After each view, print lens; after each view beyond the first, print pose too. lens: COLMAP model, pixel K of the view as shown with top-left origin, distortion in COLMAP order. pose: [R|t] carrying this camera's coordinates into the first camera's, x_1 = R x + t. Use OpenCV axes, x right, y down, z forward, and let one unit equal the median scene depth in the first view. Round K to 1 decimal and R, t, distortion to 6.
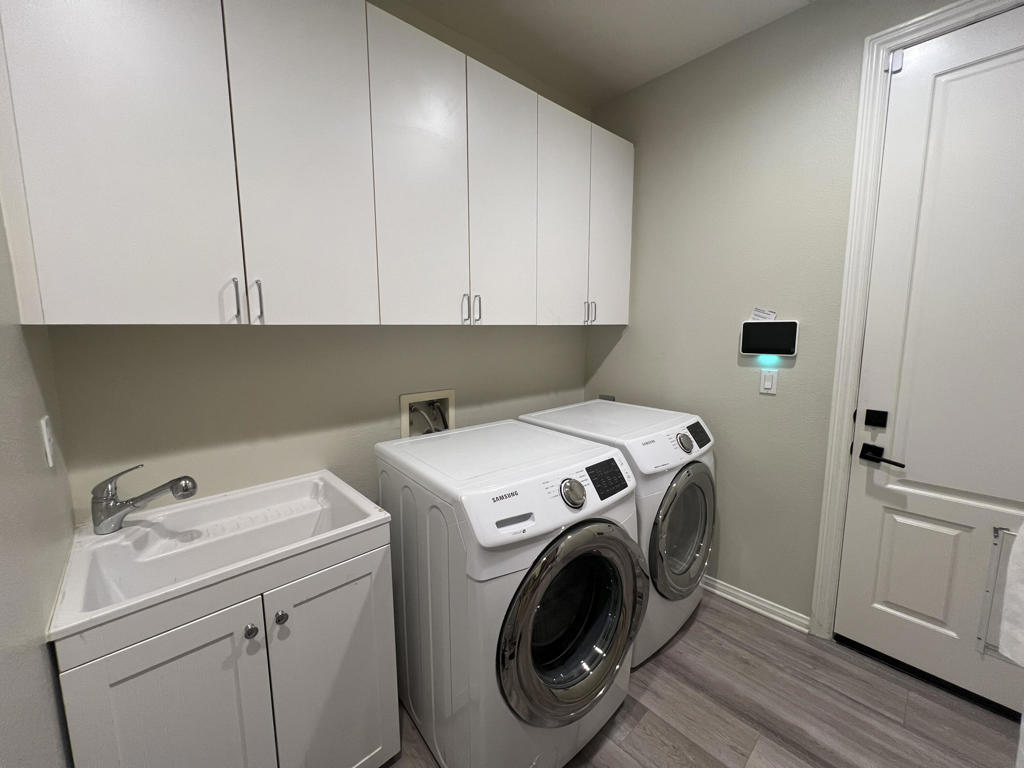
lens RADIAL K [[410.1, 0, 505.8], [0, 410.1, 382.4], [0, 0, 1]] dist [-0.000723, 0.000645]
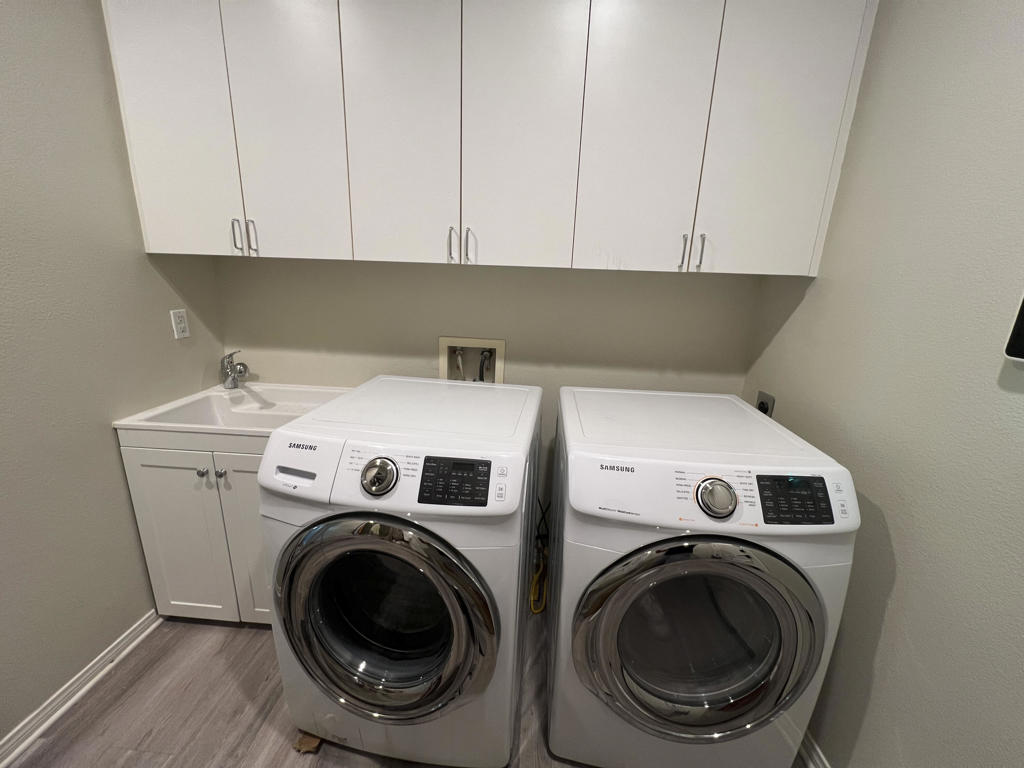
lens RADIAL K [[410.1, 0, 511.1], [0, 410.1, 381.5], [0, 0, 1]] dist [-0.000723, 0.000645]
pose [[0.684643, 0.217391, -0.695705, 0.658437], [-0.135489, 0.975809, 0.171582, -0.063645], [0.716175, -0.023212, 0.697535, 0.483961]]
